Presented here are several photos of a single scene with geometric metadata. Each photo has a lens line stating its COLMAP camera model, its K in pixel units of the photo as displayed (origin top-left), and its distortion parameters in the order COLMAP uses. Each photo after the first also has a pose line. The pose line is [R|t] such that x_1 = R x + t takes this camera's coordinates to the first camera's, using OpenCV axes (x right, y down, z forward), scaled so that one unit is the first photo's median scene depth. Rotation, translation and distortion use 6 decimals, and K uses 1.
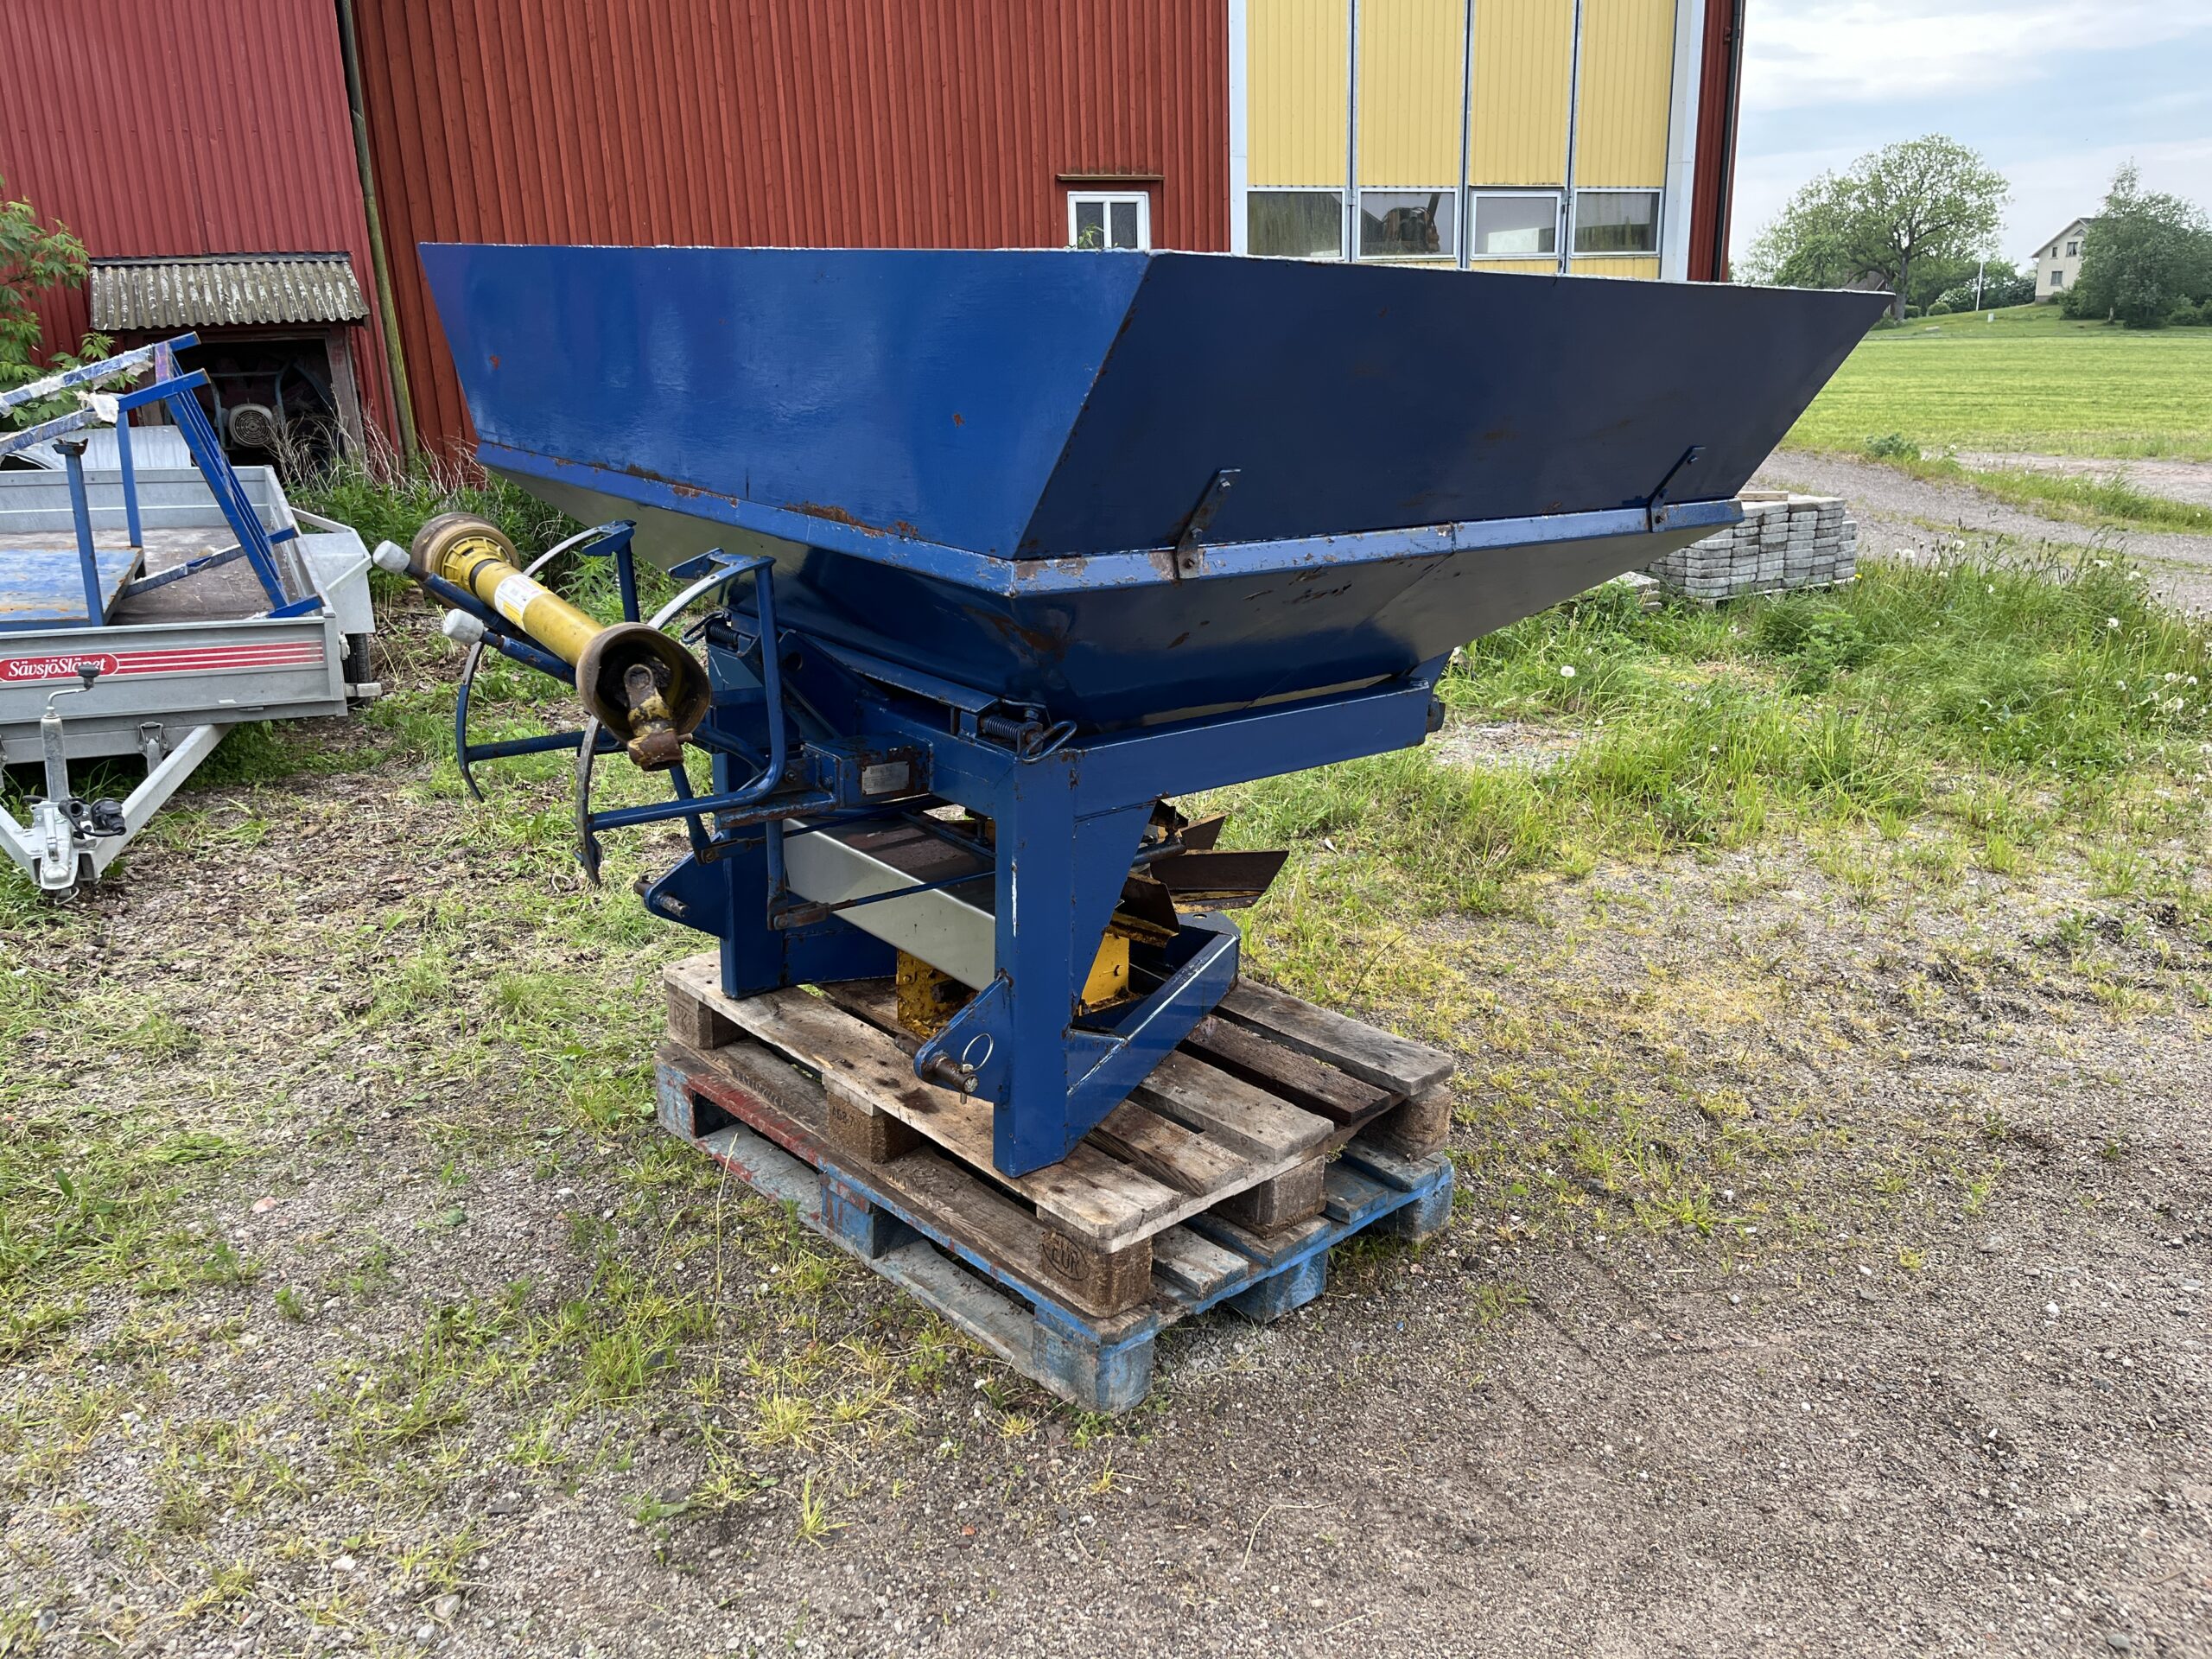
lens RADIAL K [[1687.5, 0, 1108.7], [0, 1687.5, 819.6], [0, 0, 1]] dist [0.075237, -0.115653]
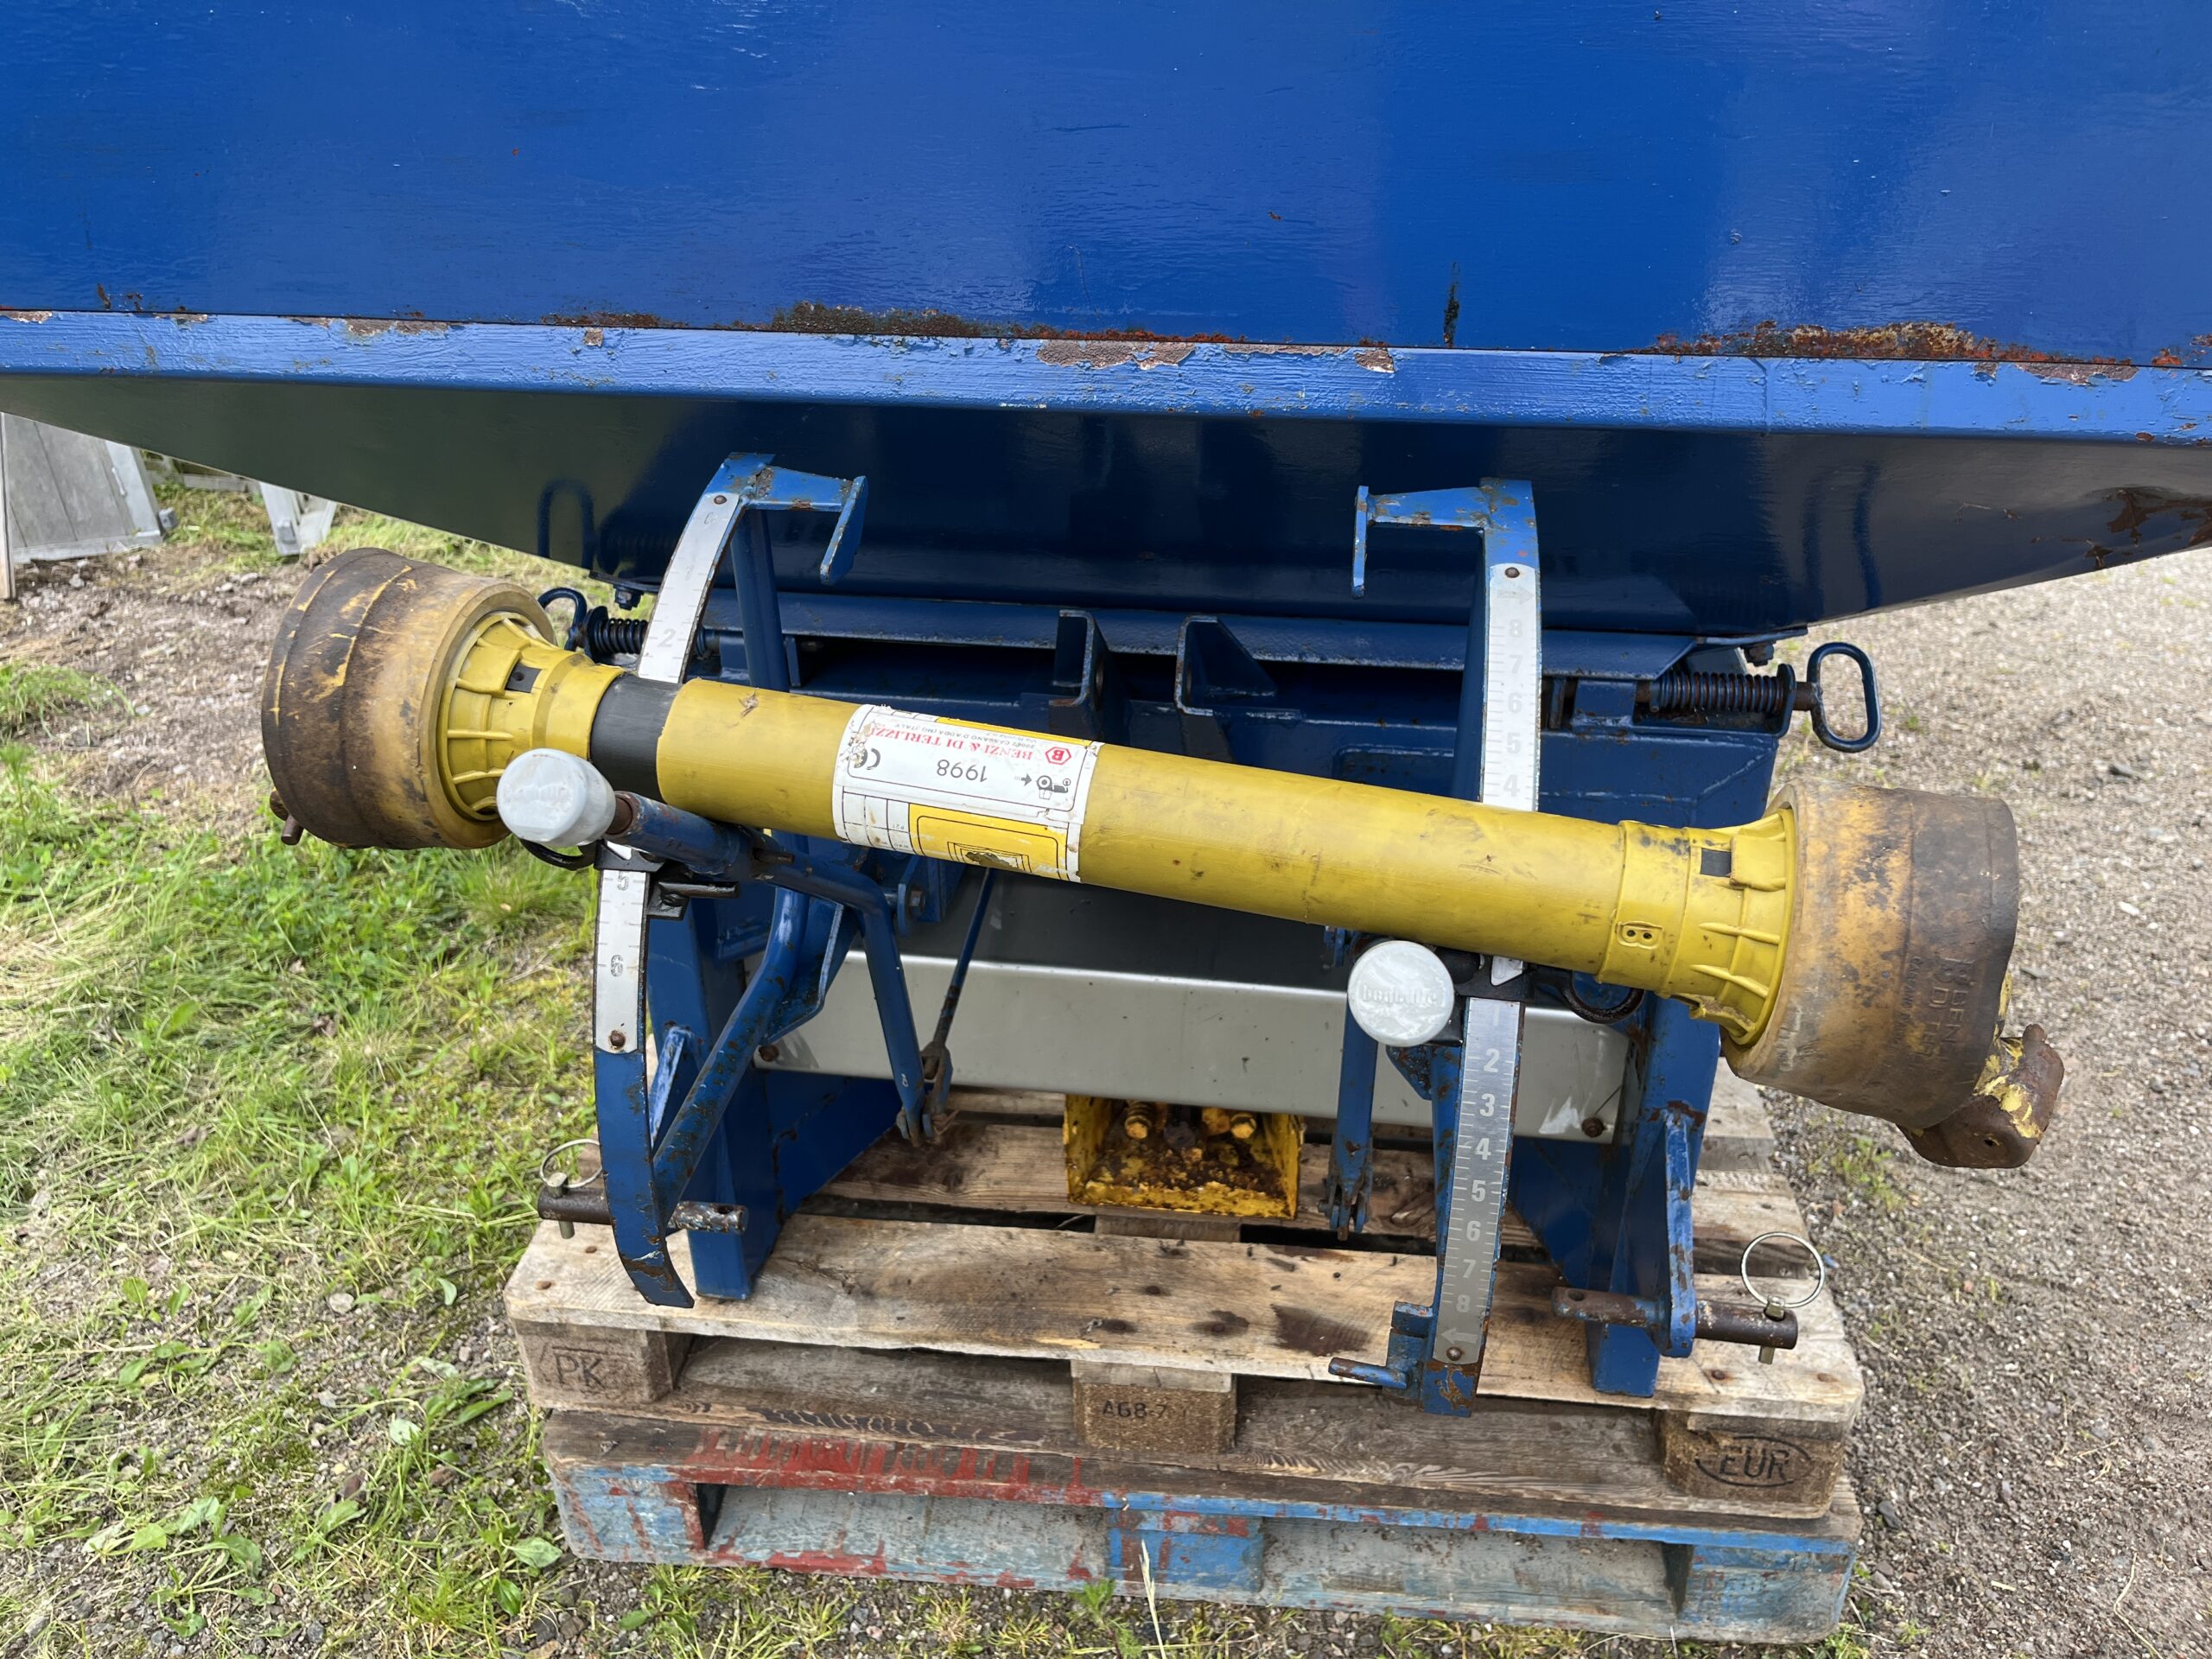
lens RADIAL K [[1687.5, 0, 1088.3], [0, 1687.5, 806.8], [0, 0, 1]] dist [0.075237, -0.115653]
pose [[0.756327, -0.345067, 0.555786, -0.071917], [0.224090, 0.934830, 0.275456, -0.029611], [-0.614617, -0.083788, 0.784363, 0.102056]]
